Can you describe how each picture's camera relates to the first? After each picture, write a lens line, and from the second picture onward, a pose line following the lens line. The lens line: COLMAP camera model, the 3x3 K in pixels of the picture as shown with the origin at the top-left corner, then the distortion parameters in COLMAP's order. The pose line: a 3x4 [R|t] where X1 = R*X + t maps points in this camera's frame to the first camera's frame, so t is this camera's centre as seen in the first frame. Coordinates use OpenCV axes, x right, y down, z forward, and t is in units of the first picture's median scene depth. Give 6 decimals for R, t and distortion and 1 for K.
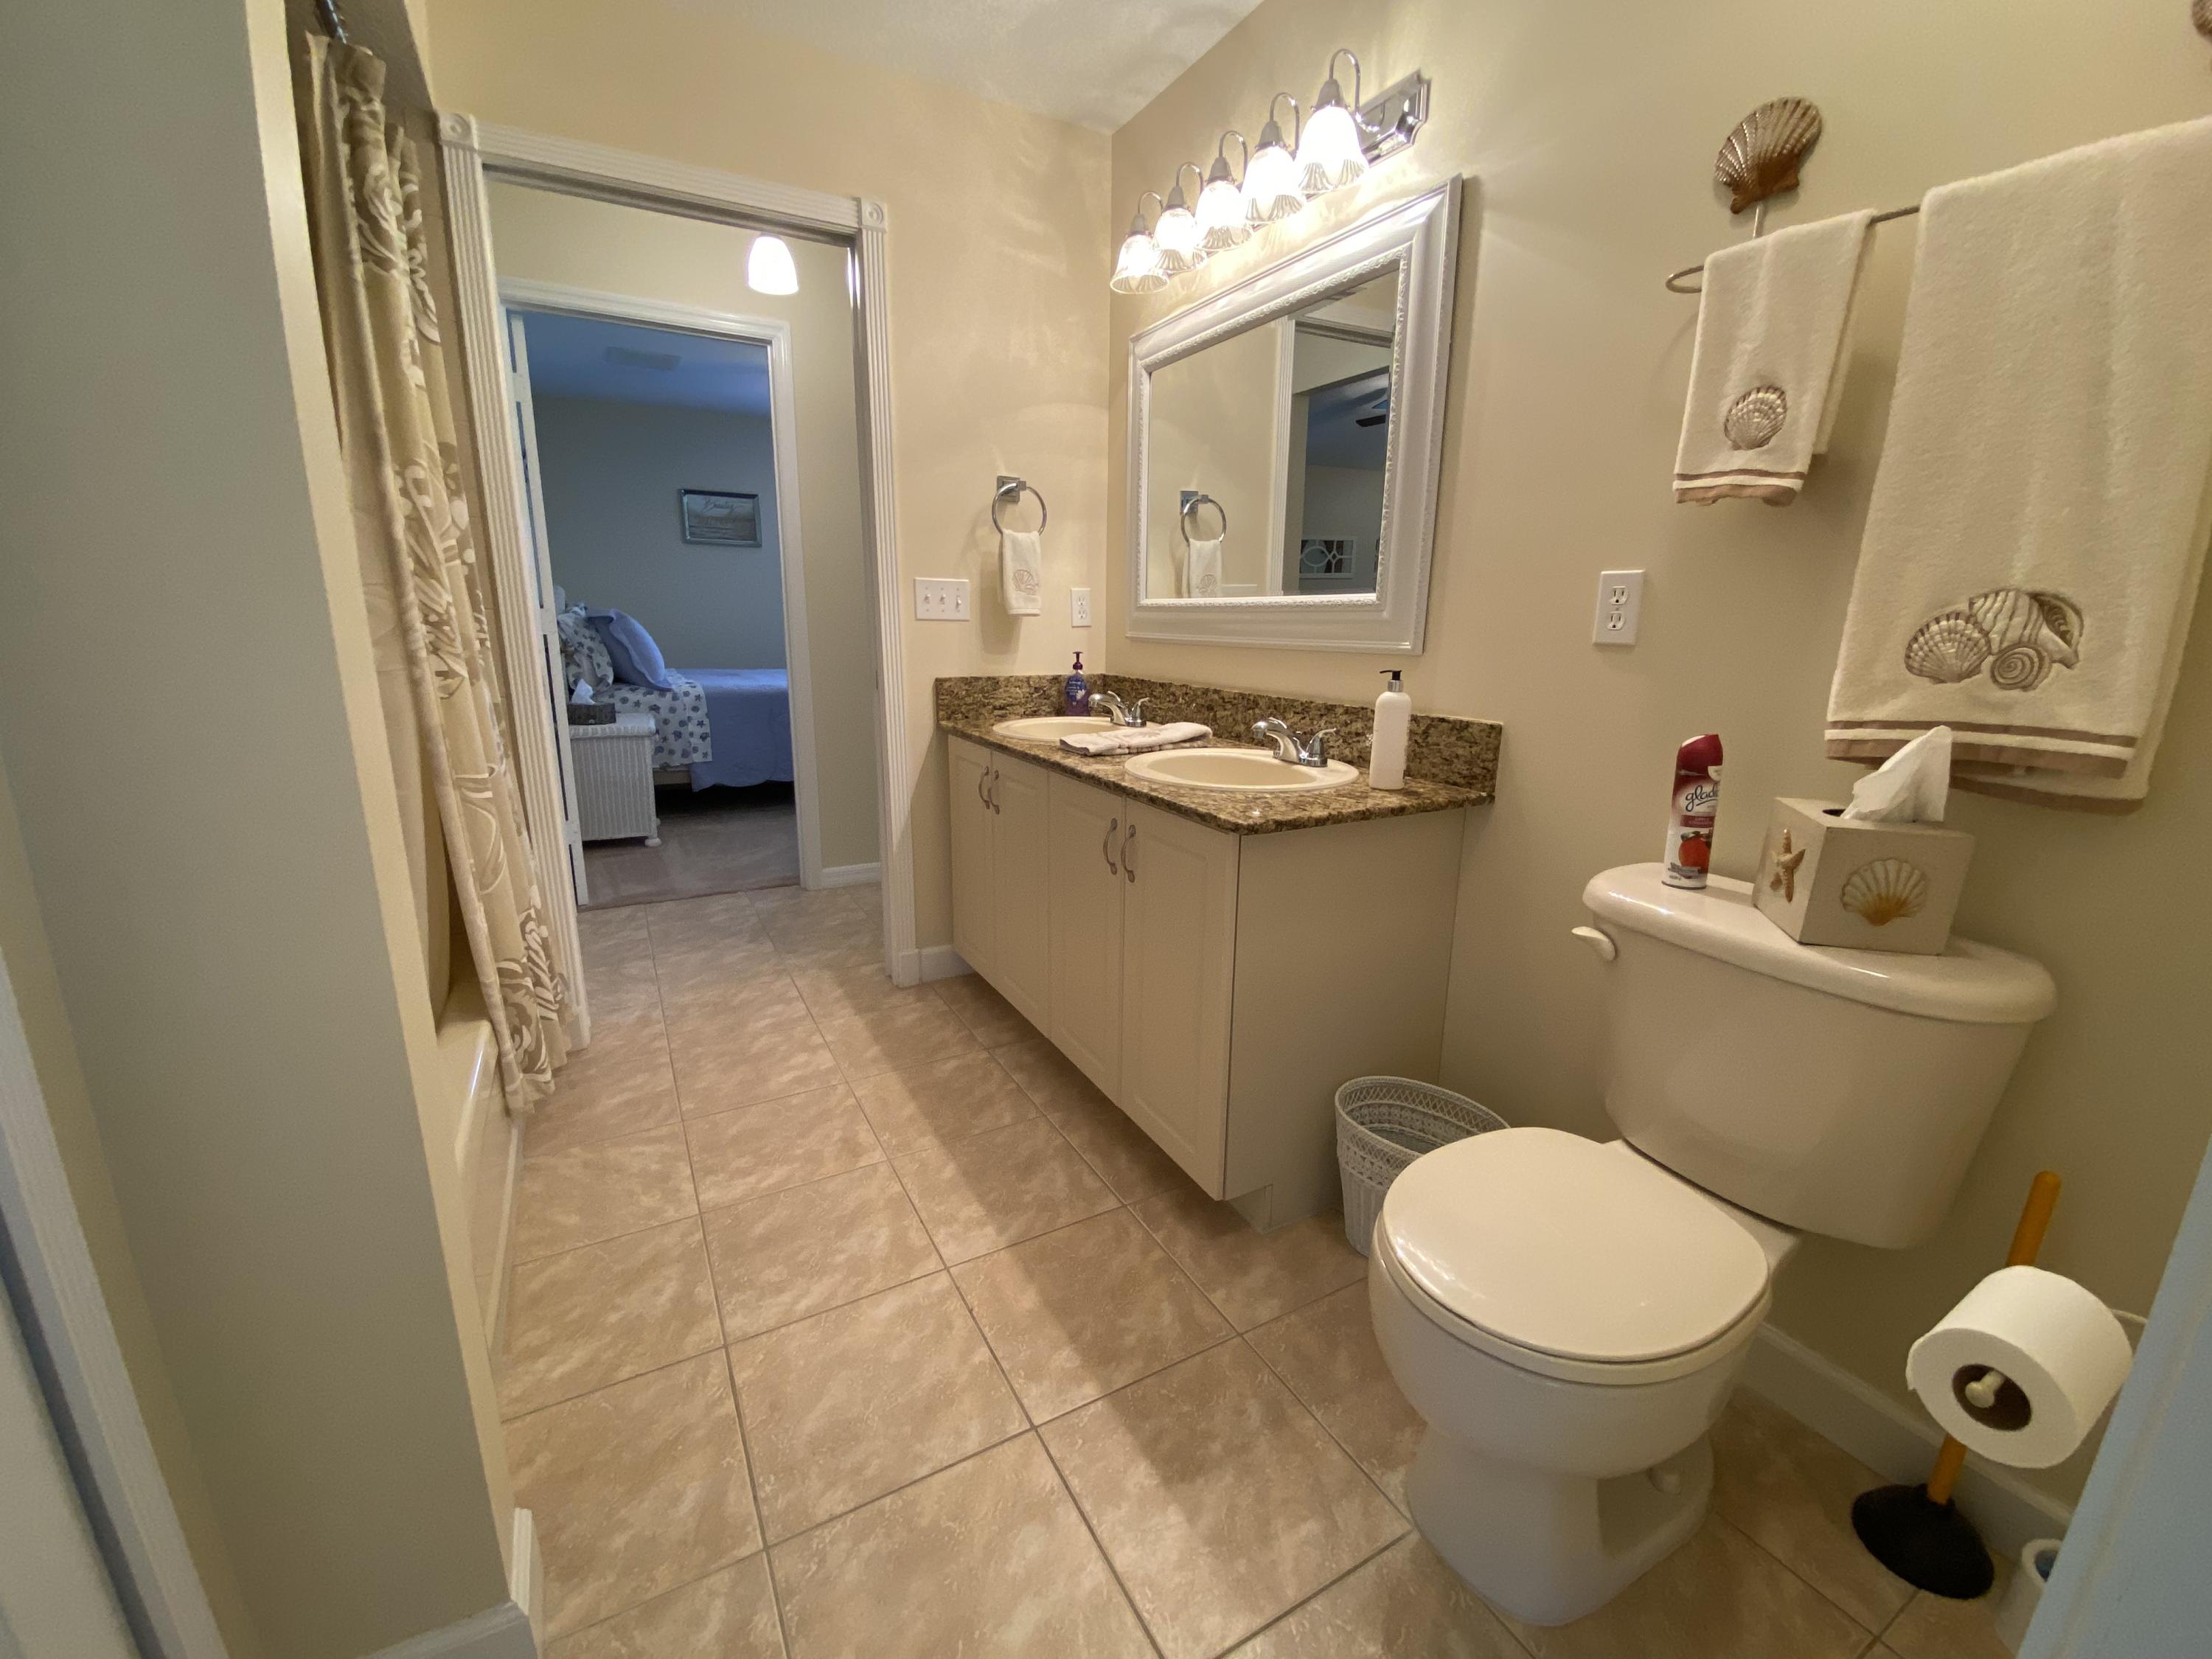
lens RADIAL K [[909.8, 0, 1110.6], [0, 909.8, 836.8], [0, 0, 1]] dist [0.009733, -0.011097]
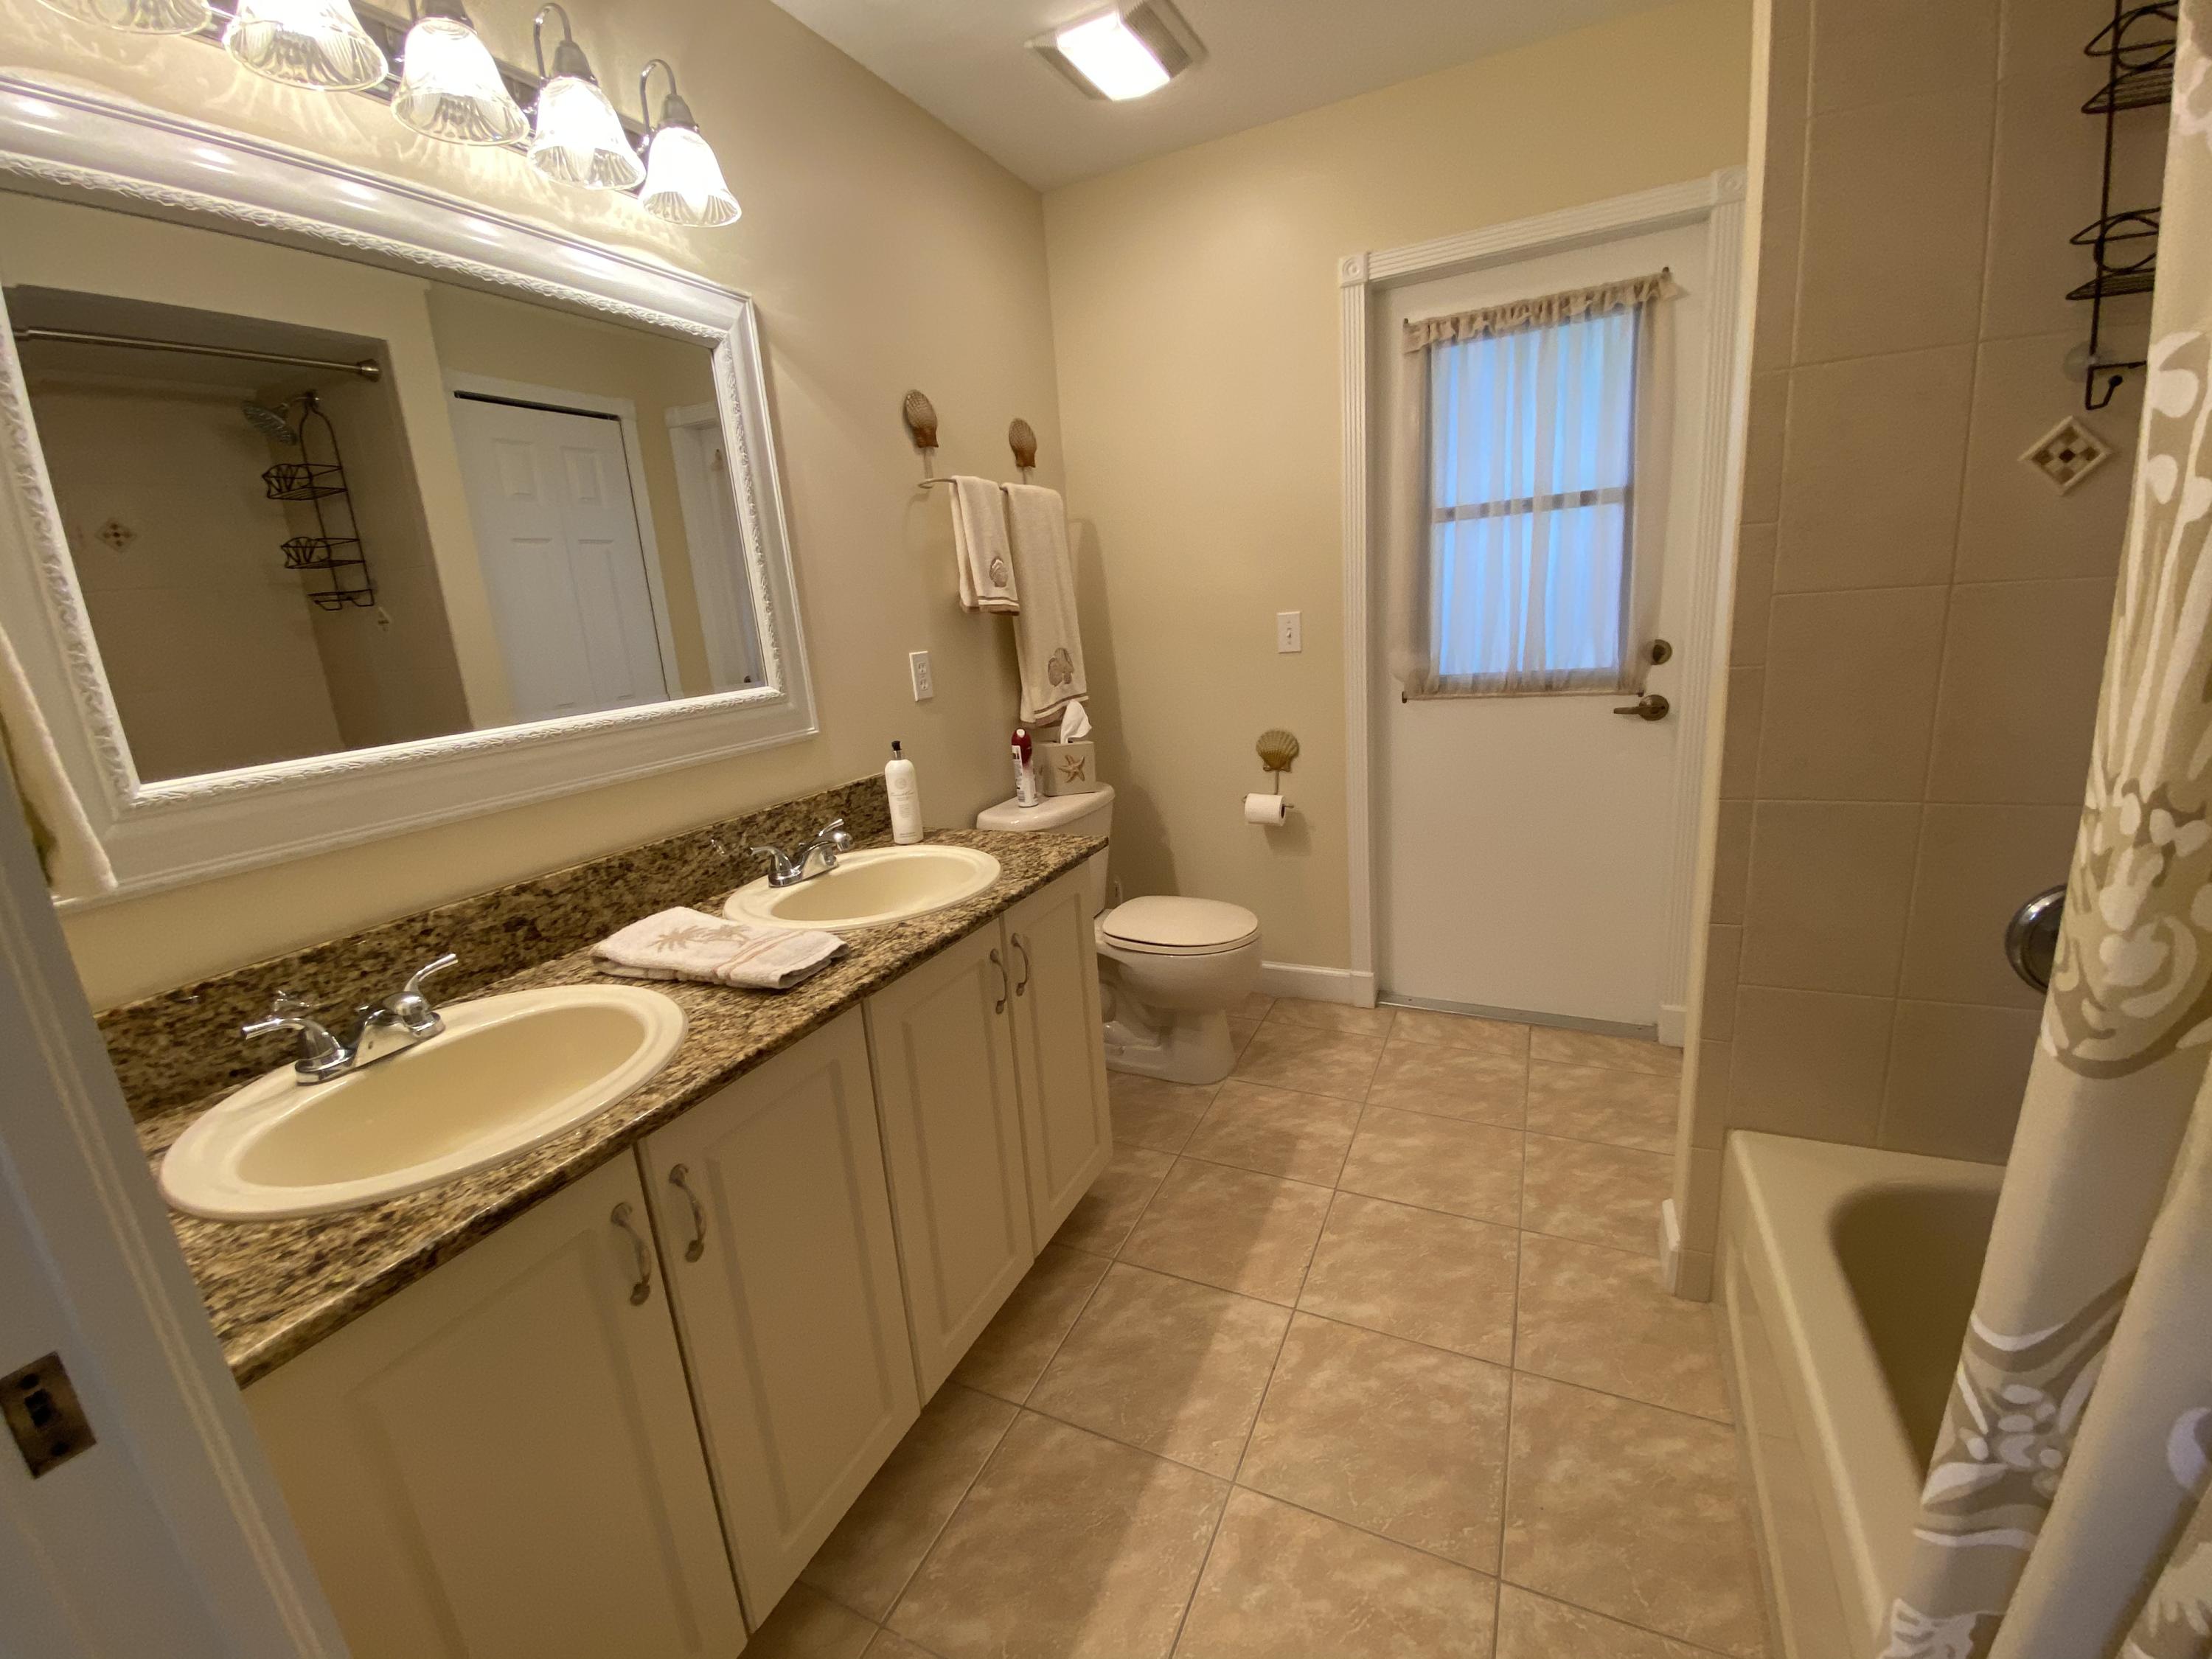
lens RADIAL K [[909.8, 0, 1109.2], [0, 909.8, 833.2], [0, 0, 1]] dist [0.009733, -0.011097]
pose [[-0.584781, -0.159982, 0.795259, -0.586469], [0.264468, 0.889194, 0.373351, -0.330726], [-0.766869, 0.428649, -0.477673, 1.053640]]
